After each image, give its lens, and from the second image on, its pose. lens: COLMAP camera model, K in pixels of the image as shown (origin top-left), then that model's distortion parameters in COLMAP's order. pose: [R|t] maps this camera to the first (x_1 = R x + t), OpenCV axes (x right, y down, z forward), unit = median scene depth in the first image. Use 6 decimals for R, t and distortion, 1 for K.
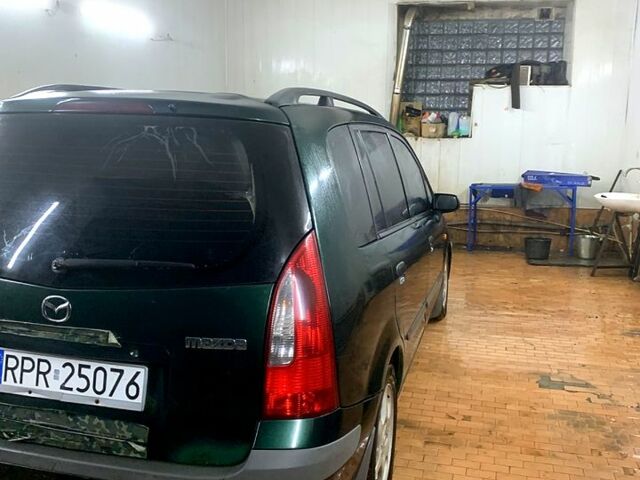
lens RADIAL K [[614.9, 0, 320.0], [0, 614.9, 240.0], [0, 0, 1]] dist [0.163207, -0.342487]
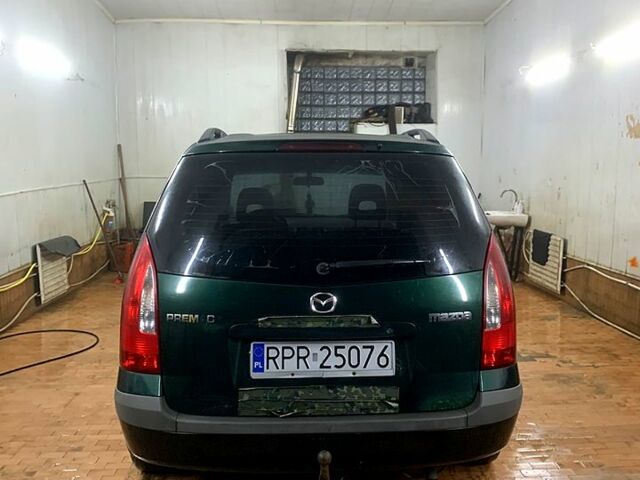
lens RADIAL K [[614.9, 0, 320.0], [0, 614.9, 240.0], [0, 0, 1]] dist [0.163207, -0.342487]
pose [[0.958613, -0.058192, 0.278704, -0.739997], [0.073681, 0.996247, -0.045419, 0.036813], [-0.275015, 0.064074, 0.959303, -0.210220]]
